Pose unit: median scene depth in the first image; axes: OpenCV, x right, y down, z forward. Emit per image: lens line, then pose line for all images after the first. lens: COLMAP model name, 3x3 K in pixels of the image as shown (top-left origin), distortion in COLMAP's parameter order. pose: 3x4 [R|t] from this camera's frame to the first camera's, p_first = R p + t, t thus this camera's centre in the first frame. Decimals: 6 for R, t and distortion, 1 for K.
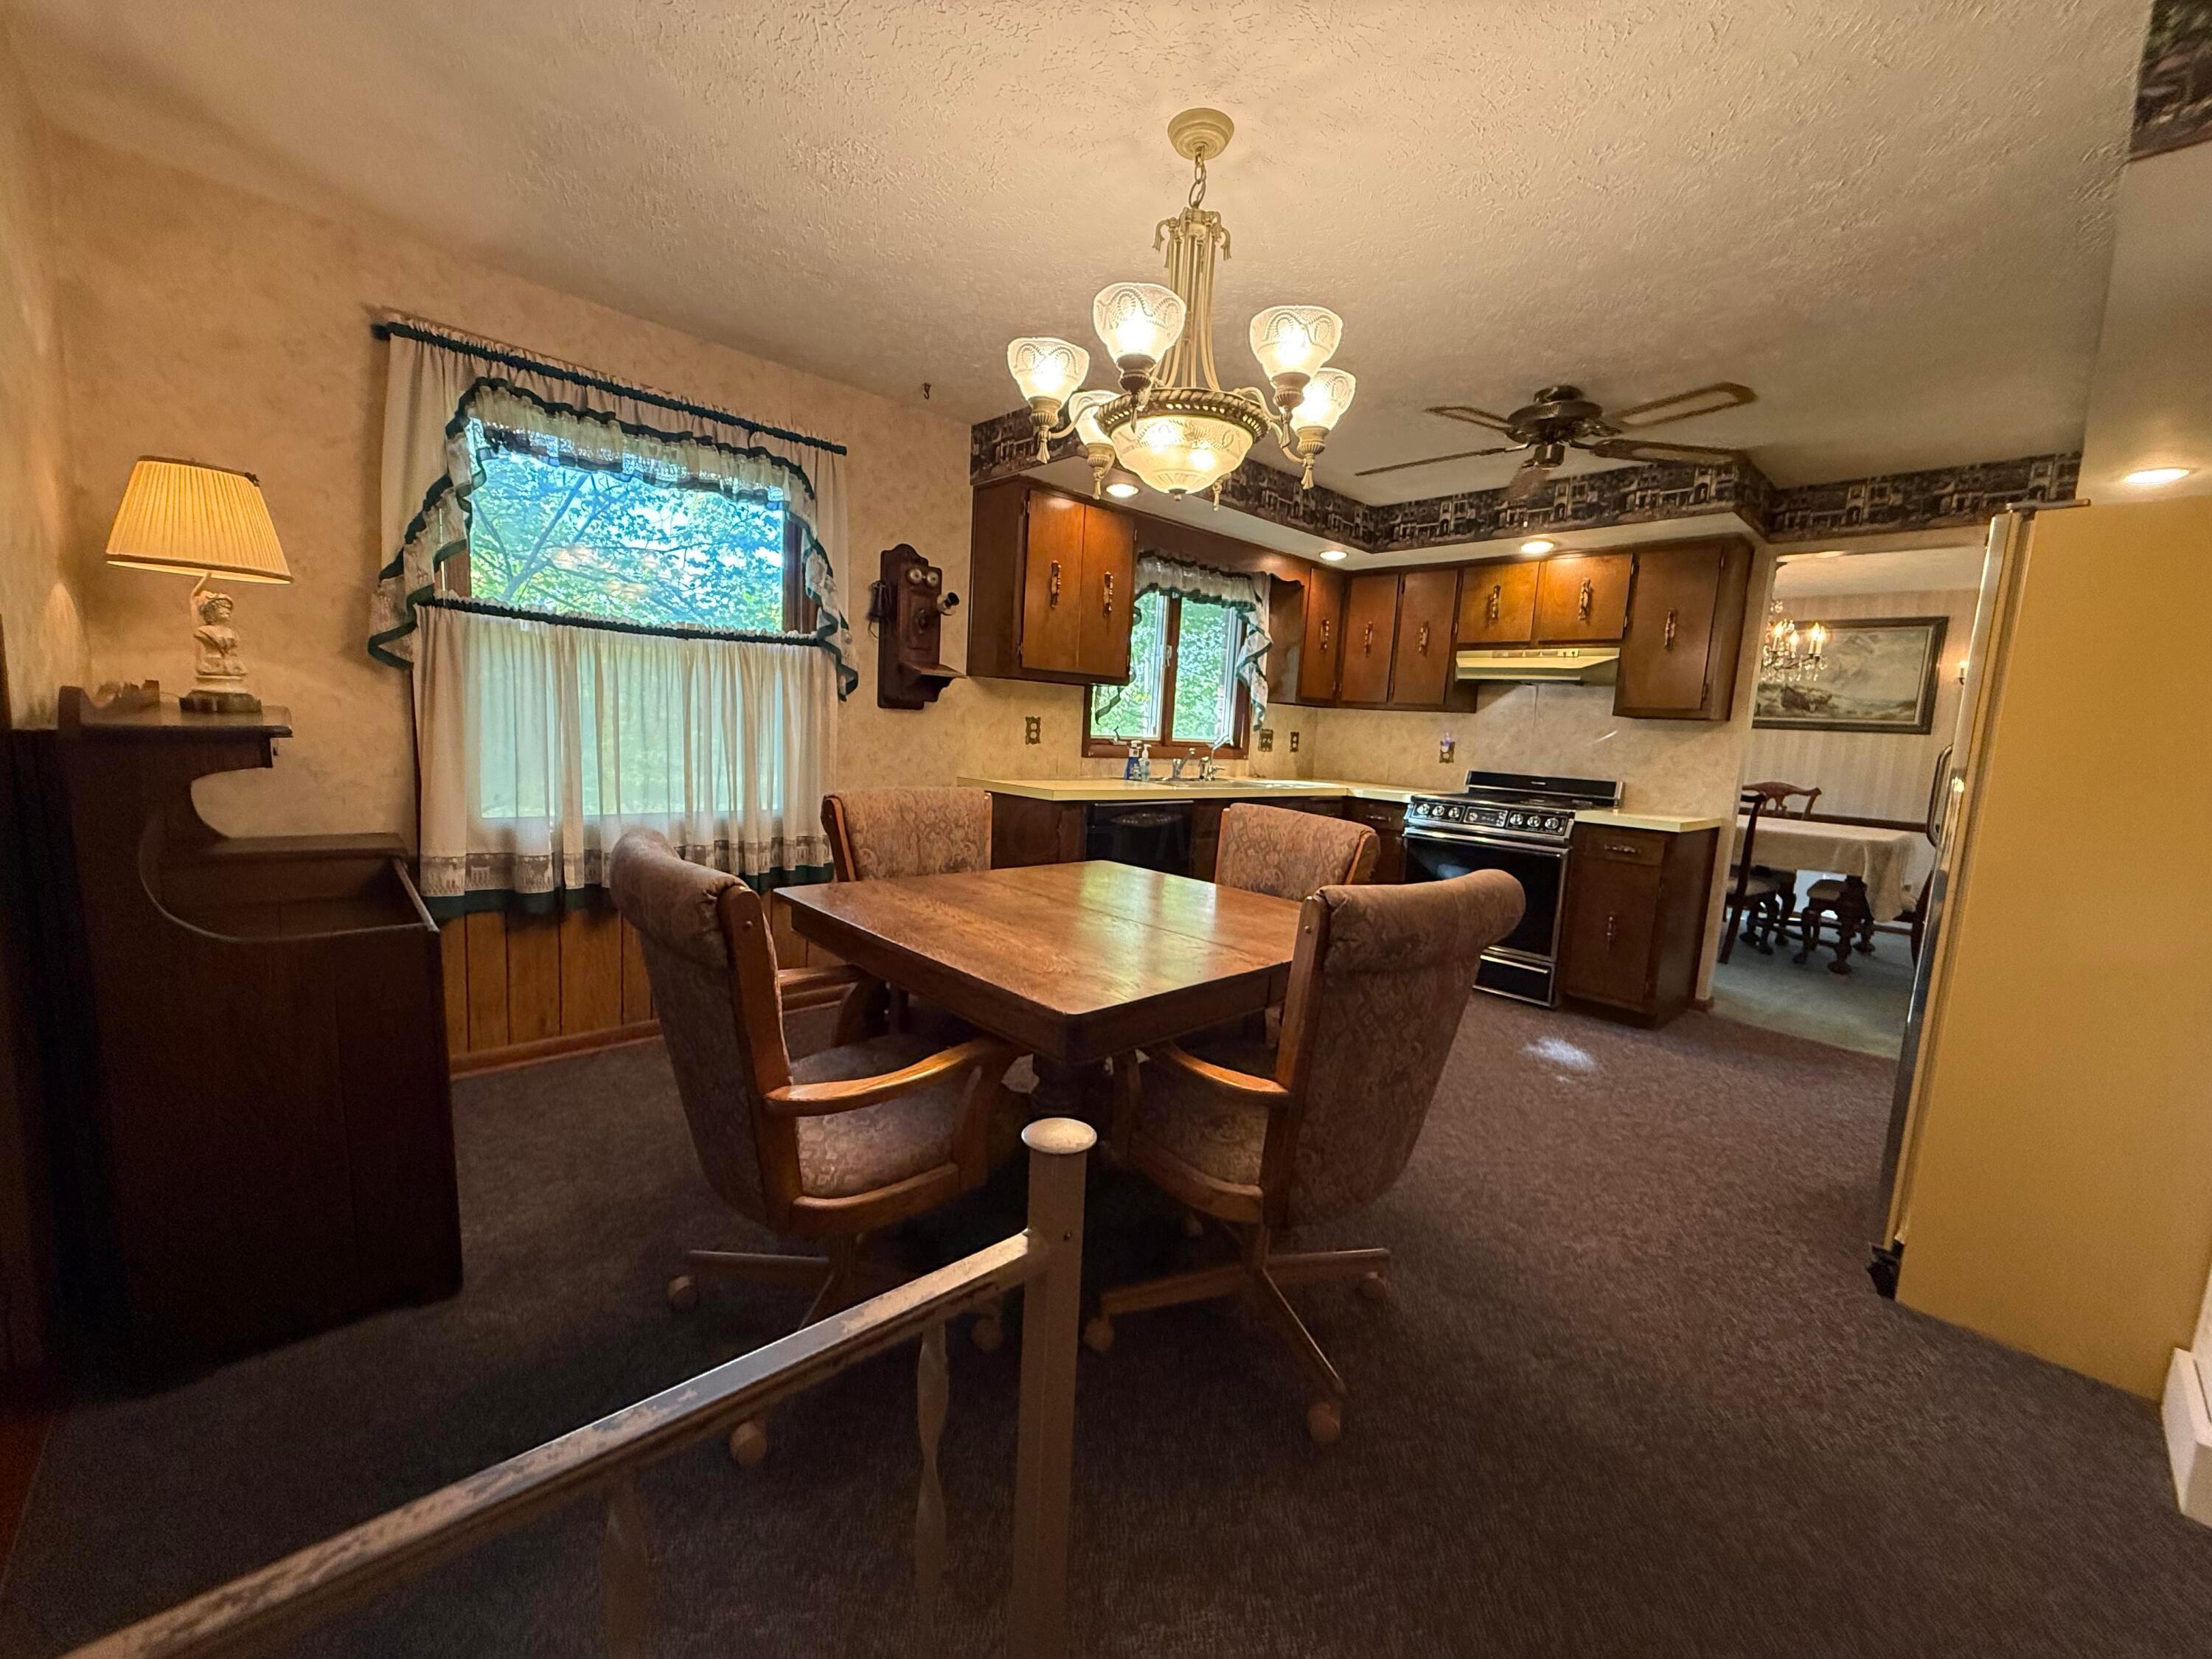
lens RADIAL K [[880.9, 0, 1096.9], [0, 880.9, 829.8], [0, 0, 1]] dist [0.000705, 0.000030]
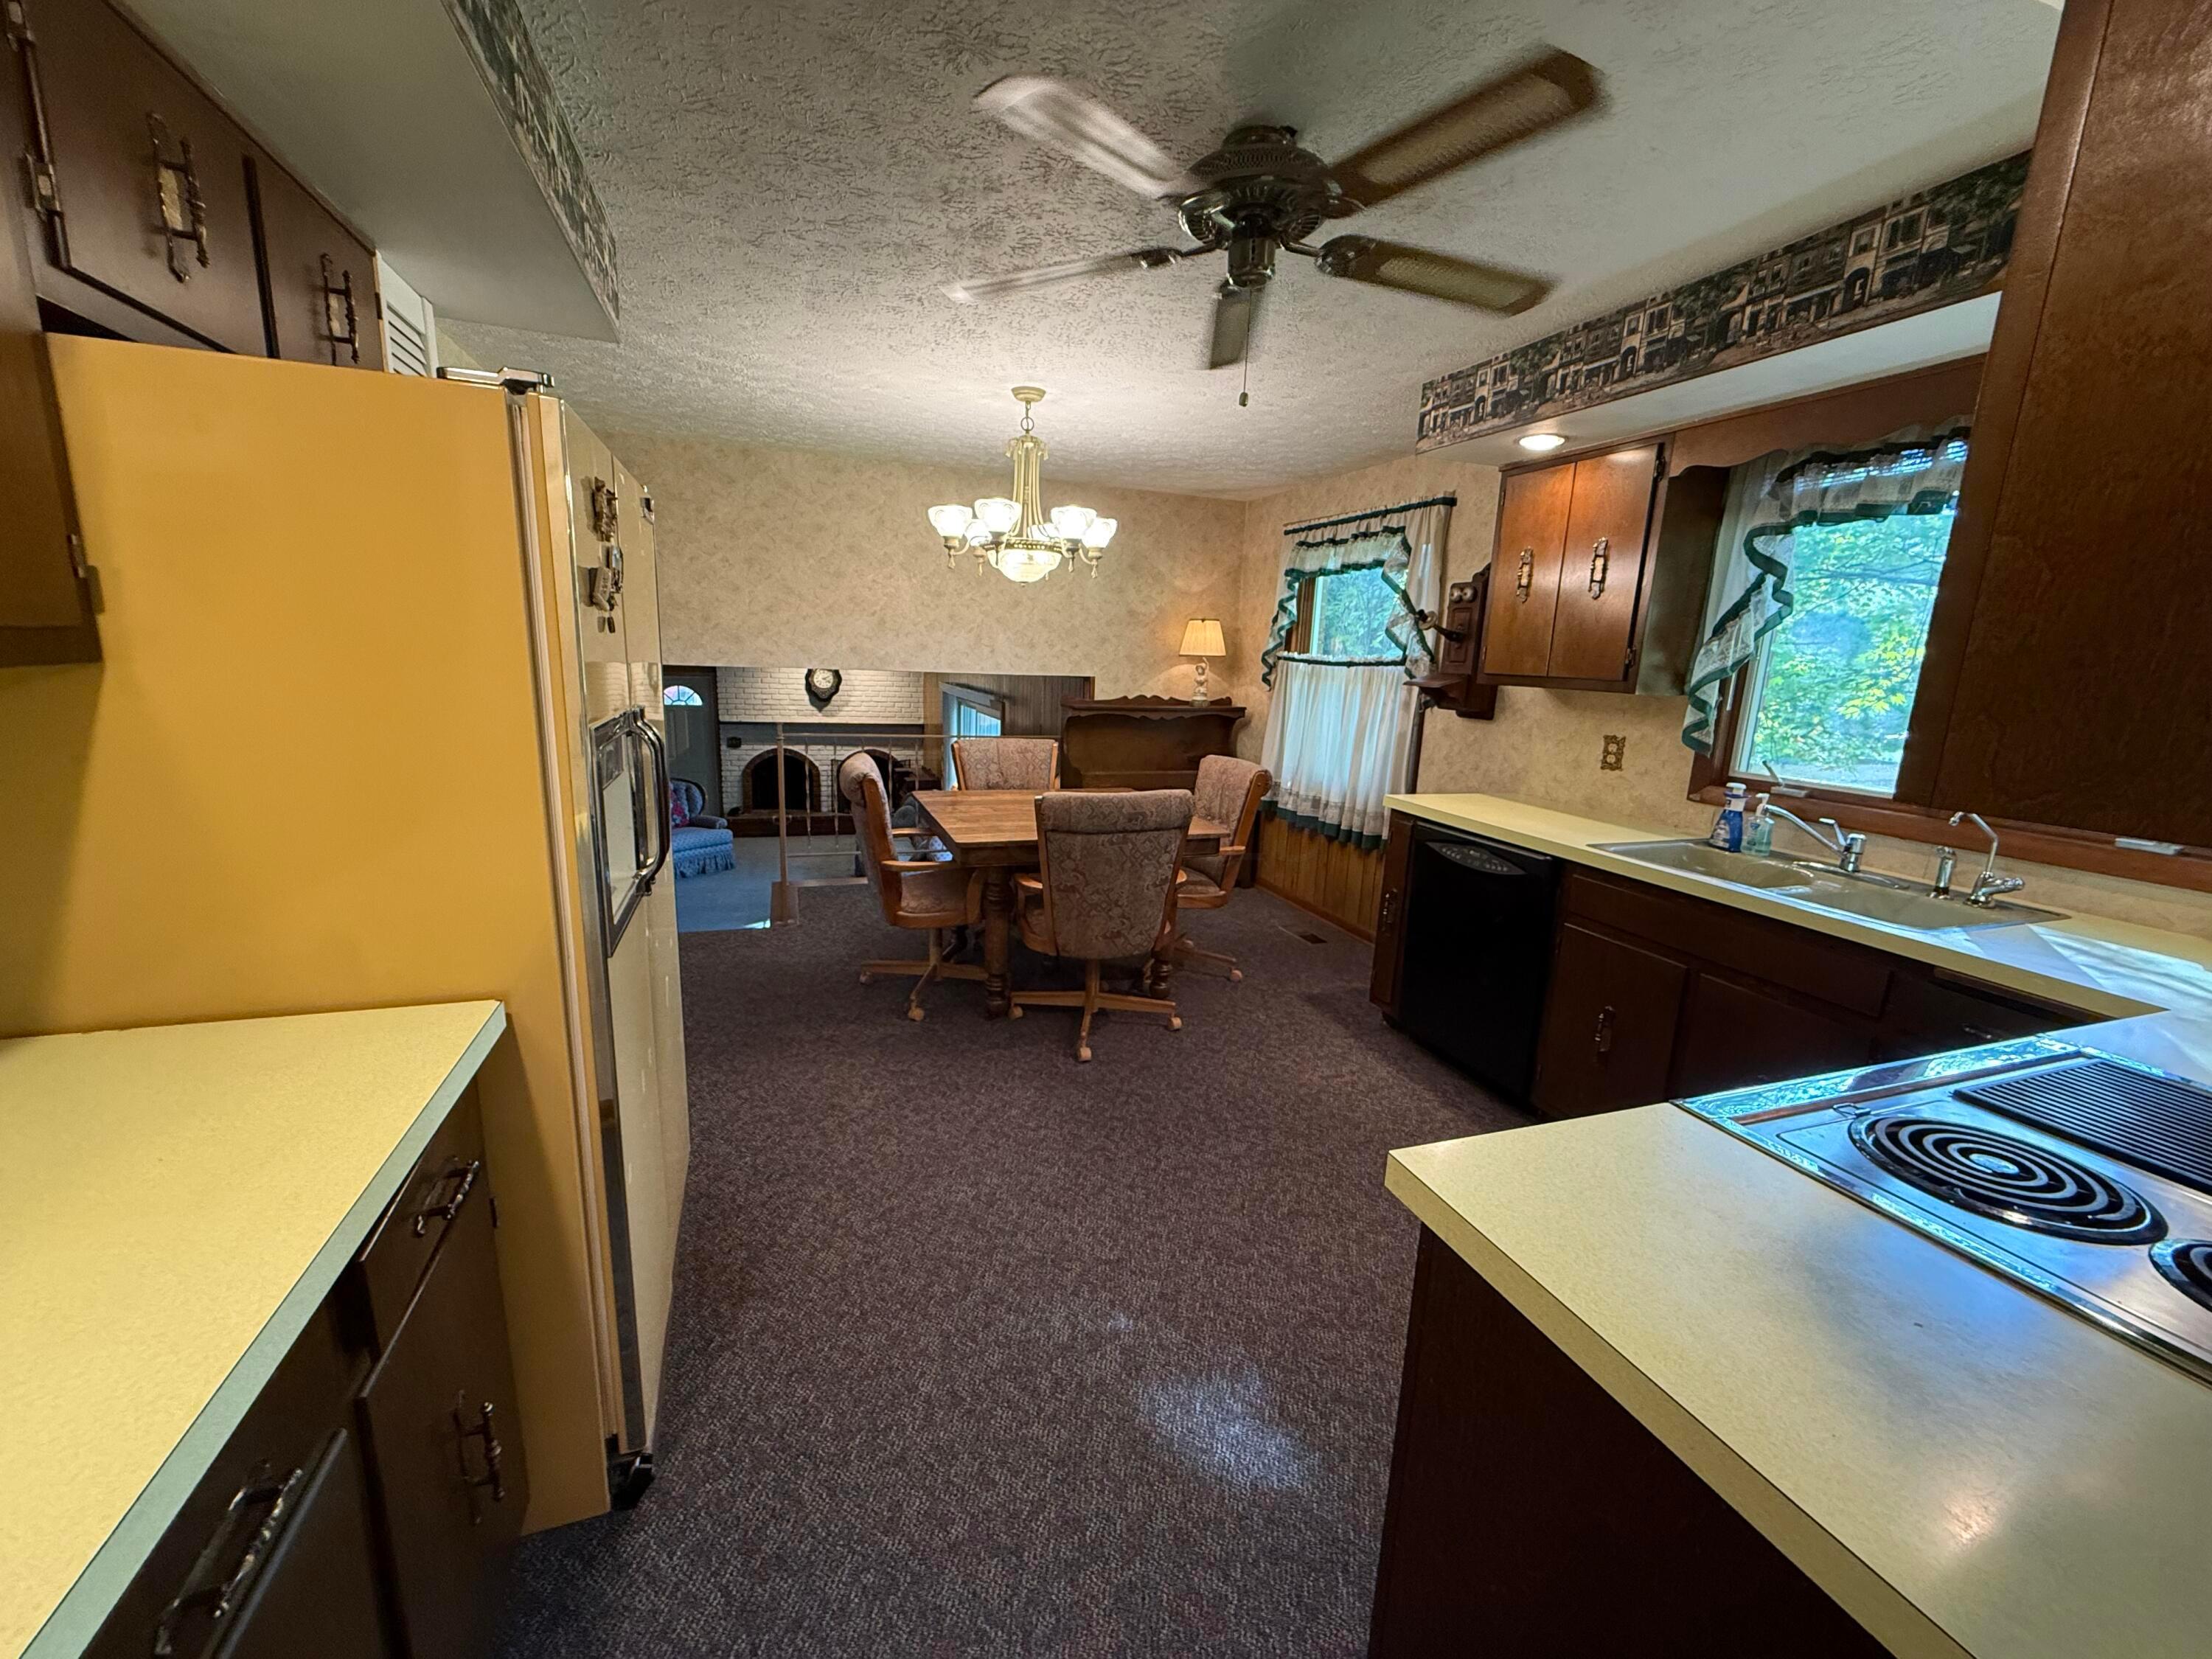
lens RADIAL K [[880.9, 0, 1096.9], [0, 880.9, 829.8], [0, 0, 1]] dist [0.000705, 0.000030]
pose [[-0.397972, 0.112963, -0.910416, 0.875274], [-0.171339, 0.965776, 0.194730, -0.128487], [0.901255, 0.233487, -0.364997, 0.947516]]
